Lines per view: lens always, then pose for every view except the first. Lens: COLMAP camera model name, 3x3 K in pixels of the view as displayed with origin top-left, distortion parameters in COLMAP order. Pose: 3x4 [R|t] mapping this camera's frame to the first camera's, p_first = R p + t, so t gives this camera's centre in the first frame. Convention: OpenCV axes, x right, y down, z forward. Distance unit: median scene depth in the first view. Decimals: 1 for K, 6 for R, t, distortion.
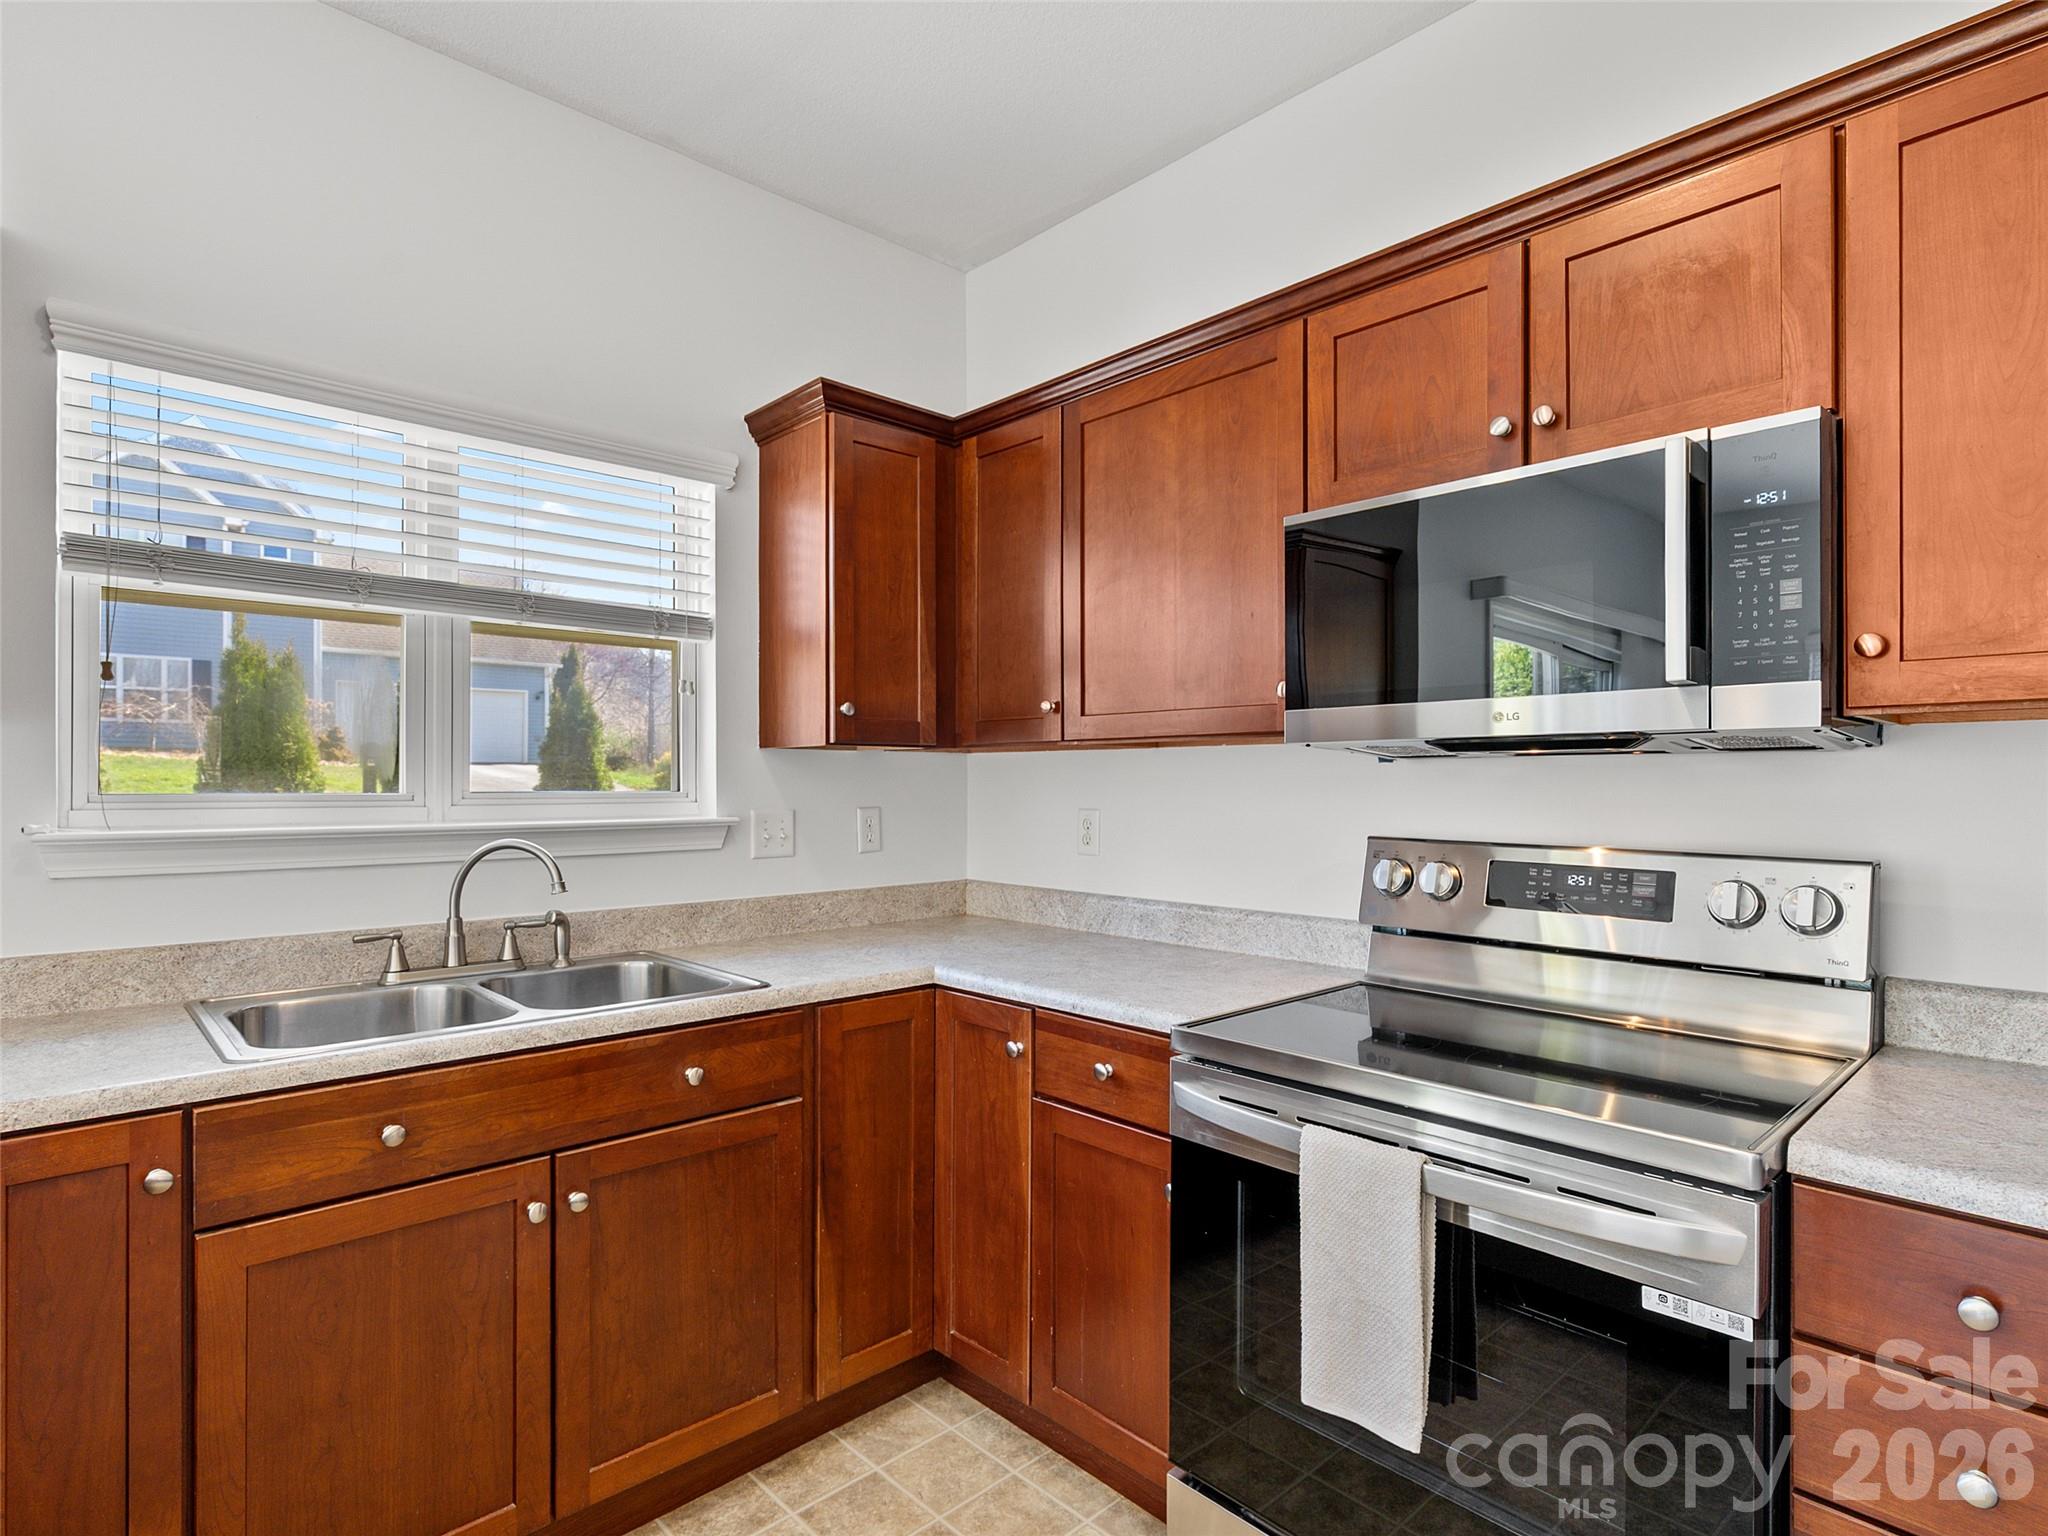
lens RADIAL K [[1067.7, 0, 1000.1], [0, 1067.7, 774.9], [0, 0, 1]] dist [-0.003572, 0.000526]
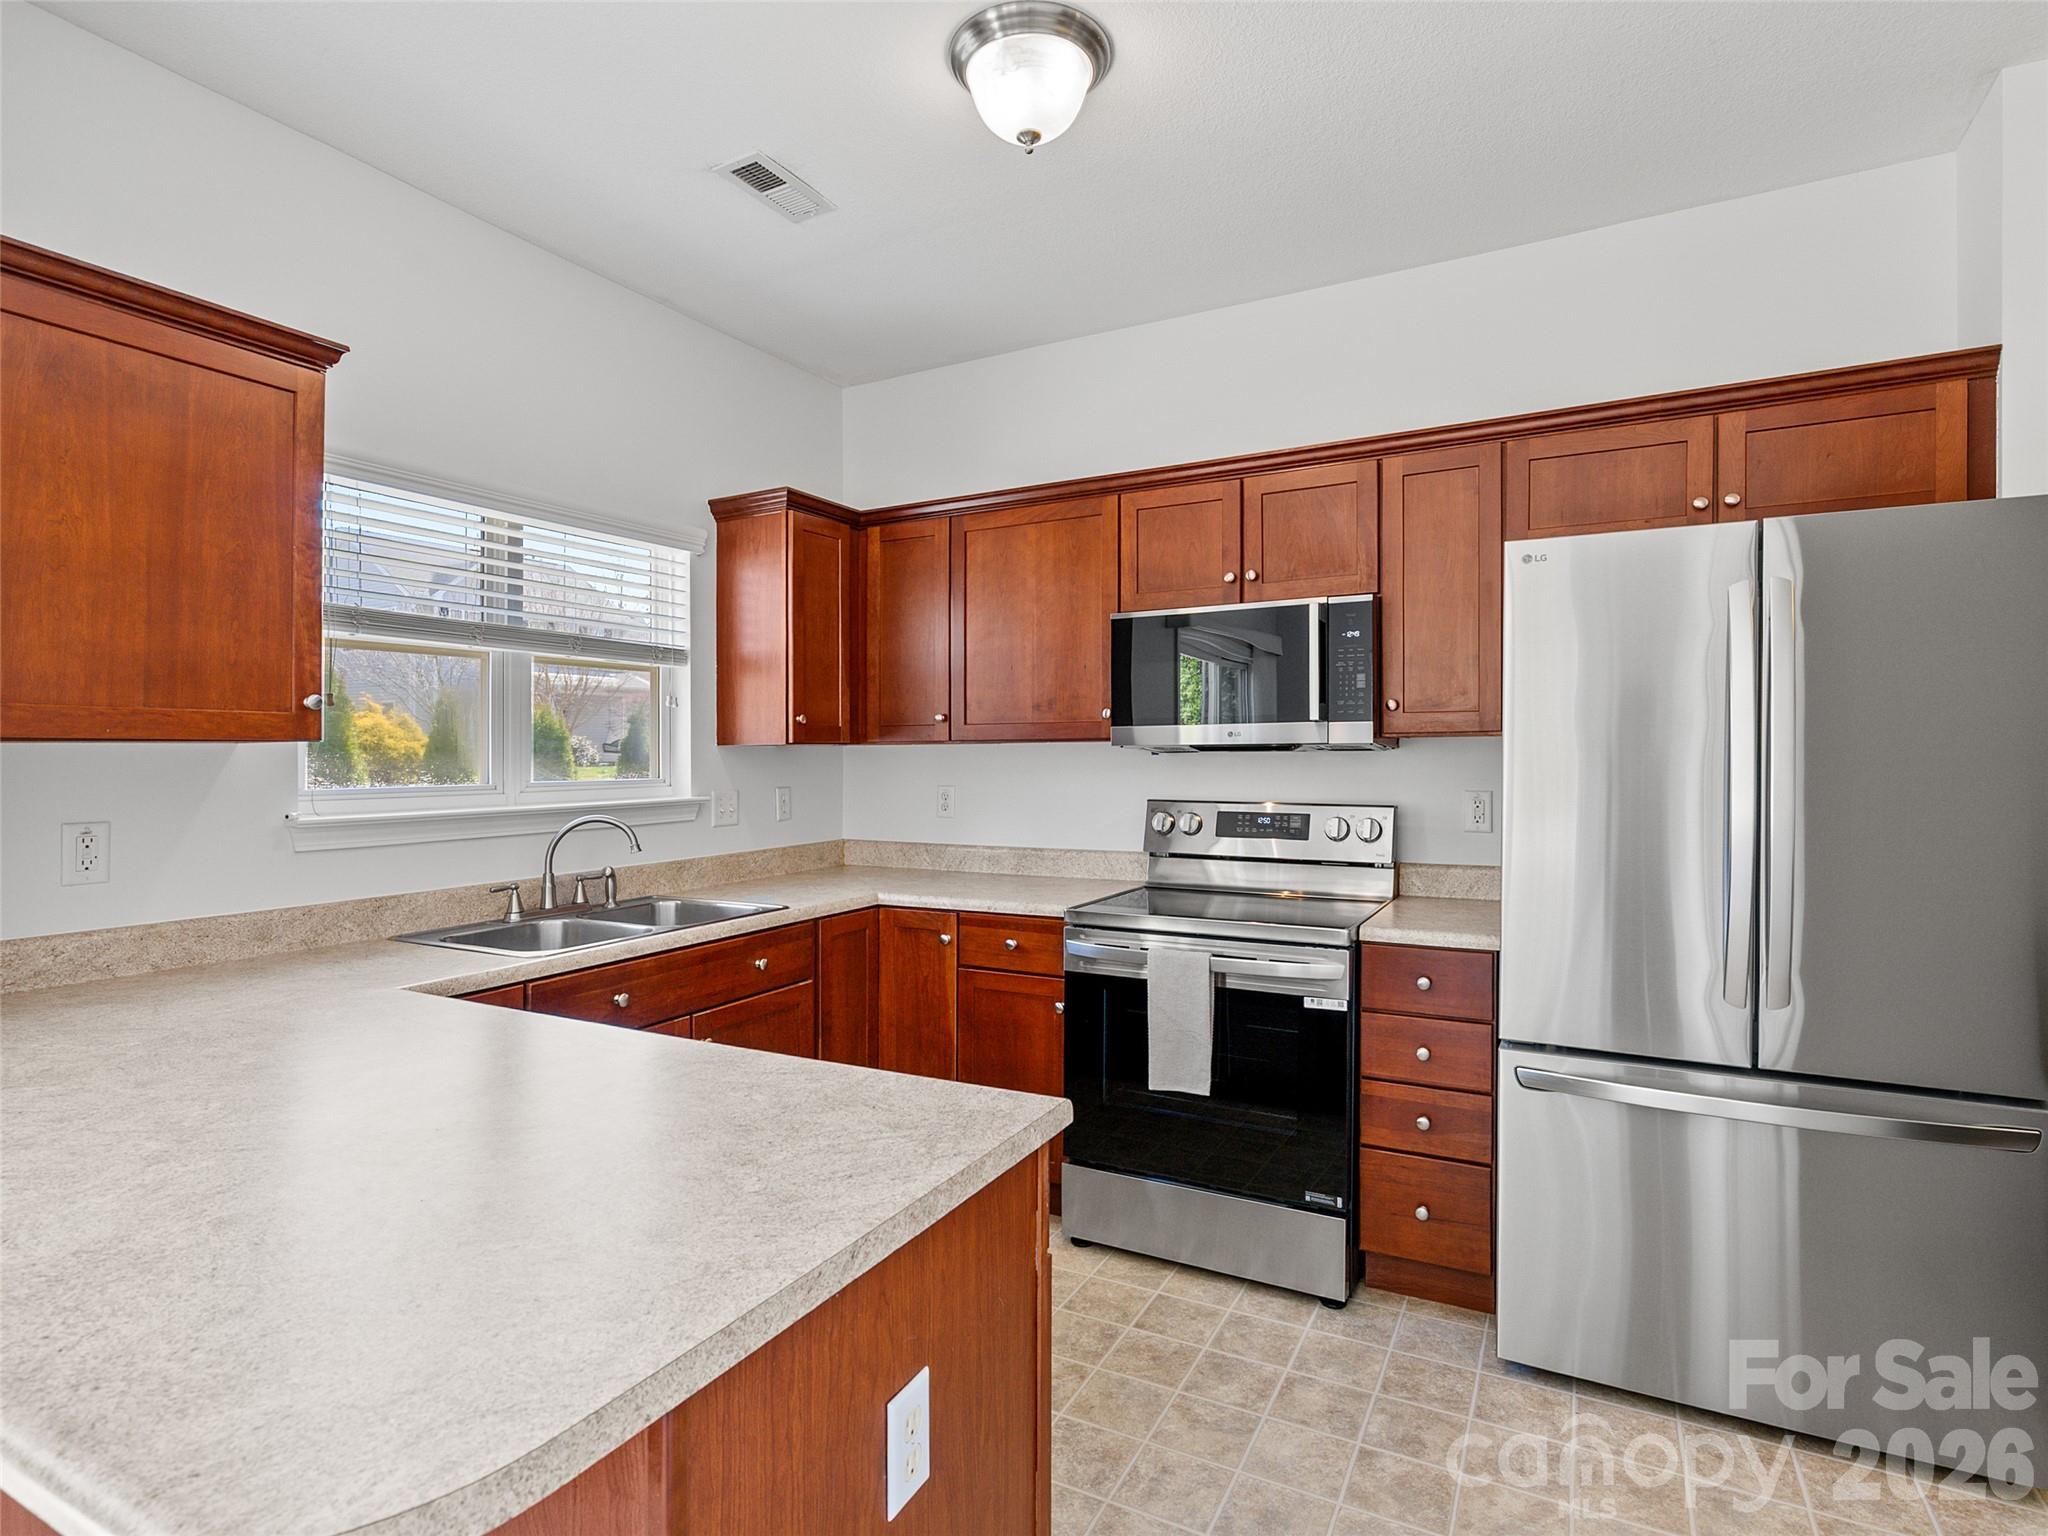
lens RADIAL K [[1057.4, 0, 1024.0], [0, 1057.4, 768.0], [0, 0, 1]] dist [-0.010092, 0.002111]
pose [[0.946054, -0.013358, 0.323735, -0.385759], [0.006583, 0.999736, 0.022012, -0.030489], [-0.323943, -0.018693, 0.945892, -0.519520]]
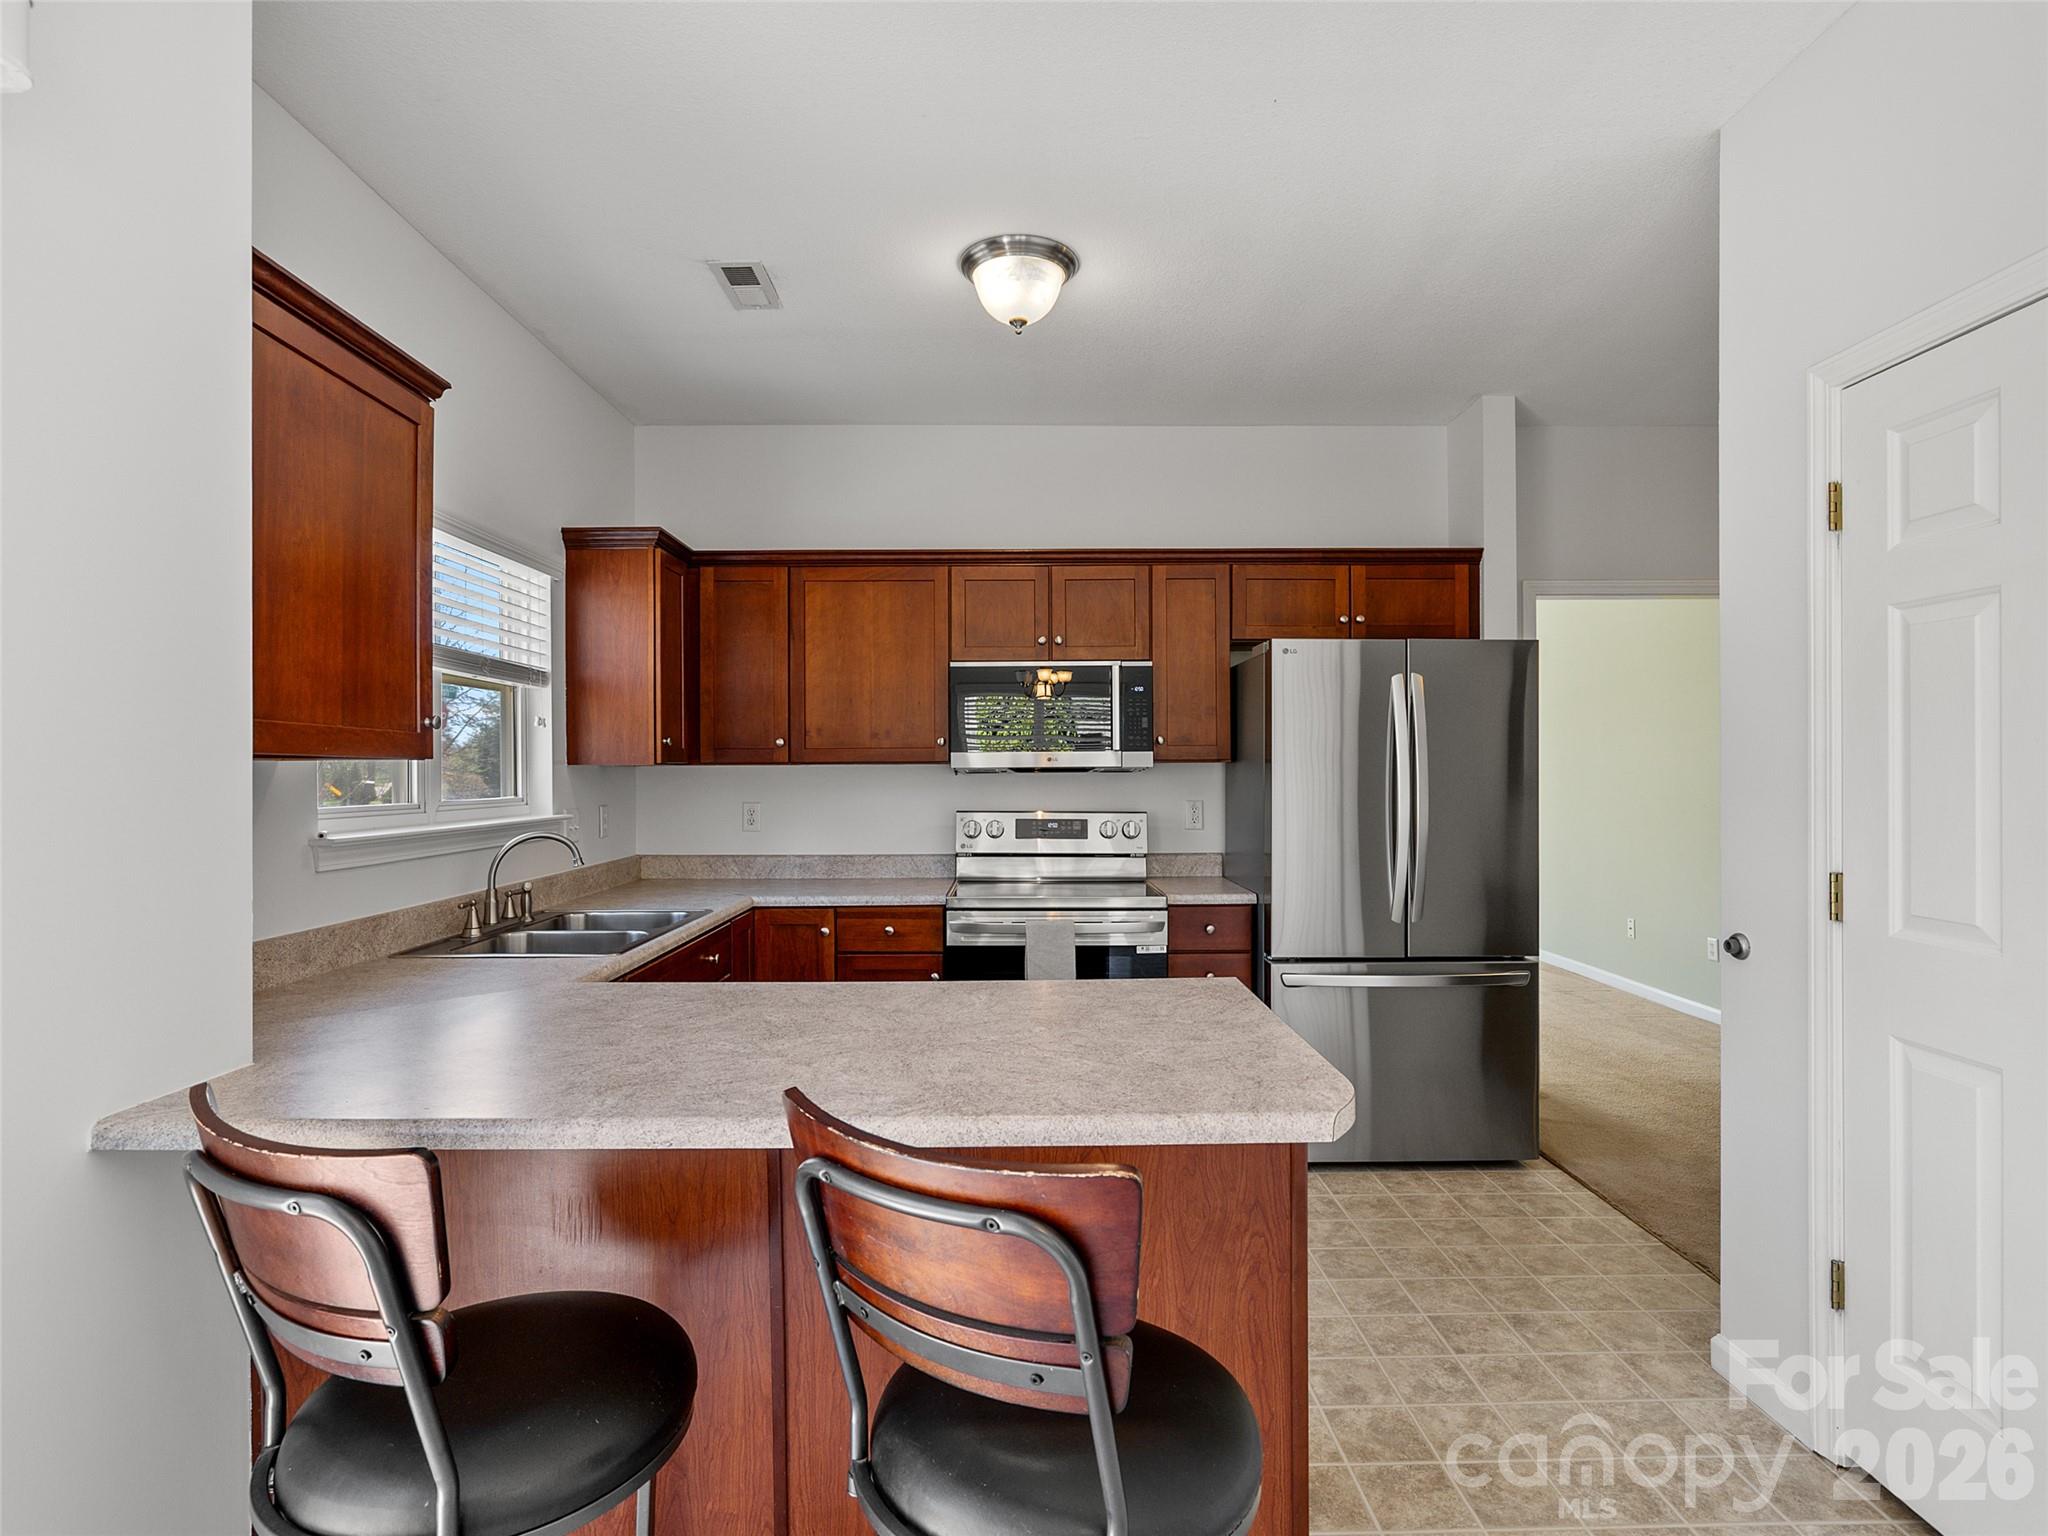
lens RADIAL K [[1057.4, 0, 1024.0], [0, 1057.4, 768.0], [0, 0, 1]] dist [-0.010092, 0.002111]
pose [[0.666569, -0.001773, 0.745441, -1.125758], [0.000305, 0.999998, 0.002106, -0.031416], [-0.745443, -0.001176, 0.666568, -0.484596]]
